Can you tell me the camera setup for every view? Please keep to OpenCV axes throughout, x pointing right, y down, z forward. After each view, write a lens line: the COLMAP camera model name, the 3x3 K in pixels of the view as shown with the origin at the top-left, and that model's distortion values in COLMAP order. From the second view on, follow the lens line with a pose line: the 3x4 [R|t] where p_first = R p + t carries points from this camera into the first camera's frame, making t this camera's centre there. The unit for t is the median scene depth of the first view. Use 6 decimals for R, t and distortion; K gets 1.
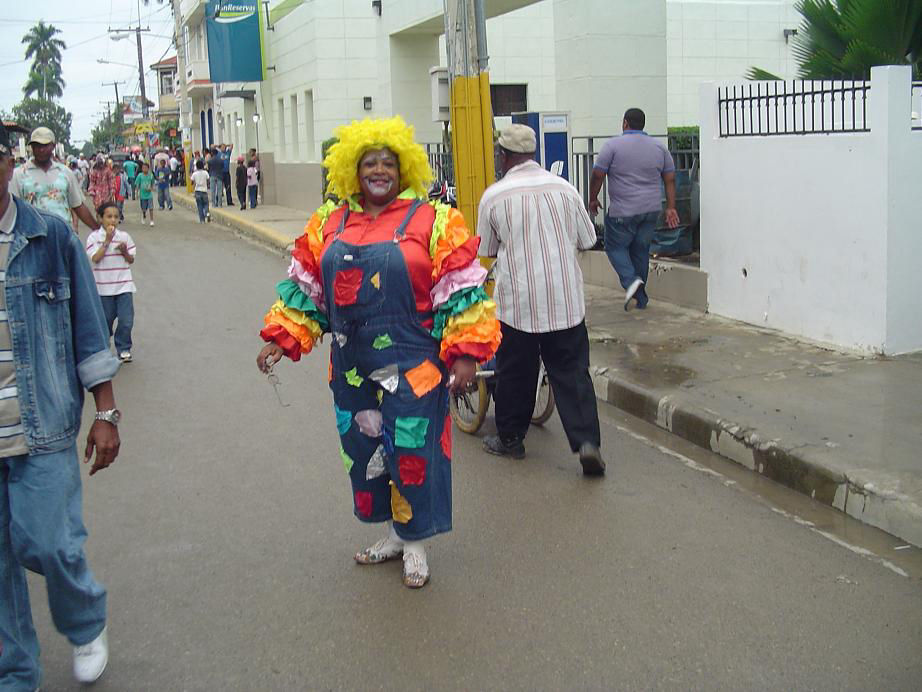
lens RADIAL K [[1179.6, 0, 461.0], [0, 1179.6, 346.0], [0, 0, 1]] dist [-0.186798, 0.247069]
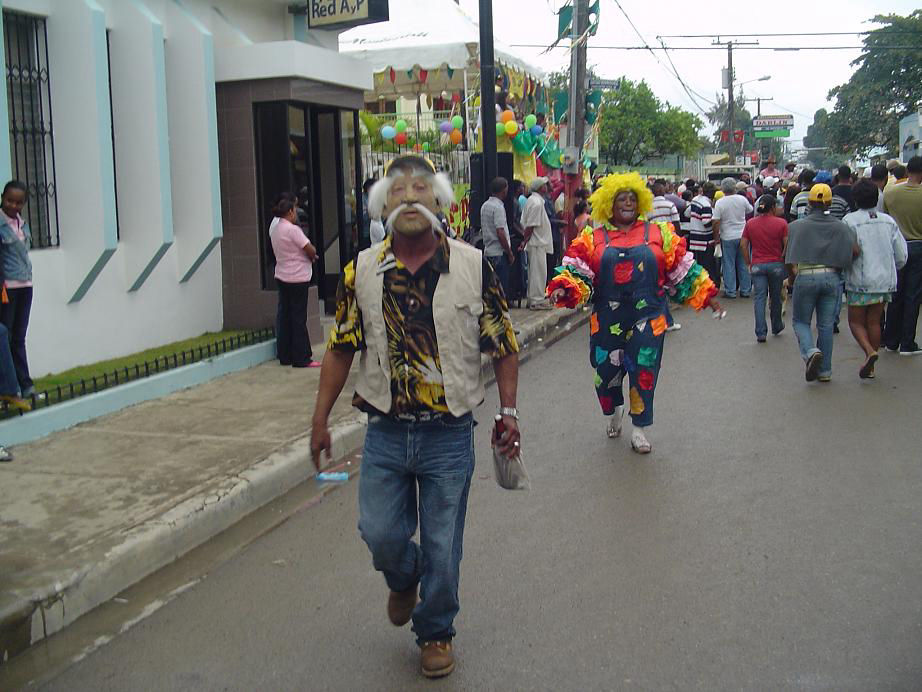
lens RADIAL K [[1179.6, 0, 461.0], [0, 1179.6, 346.0], [0, 0, 1]] dist [-0.186798, 0.247069]
pose [[-0.827711, -0.017030, 0.560896, -0.428819], [0.152063, 0.955334, 0.253404, -0.248753], [-0.540158, 0.295037, -0.788151, 1.504570]]
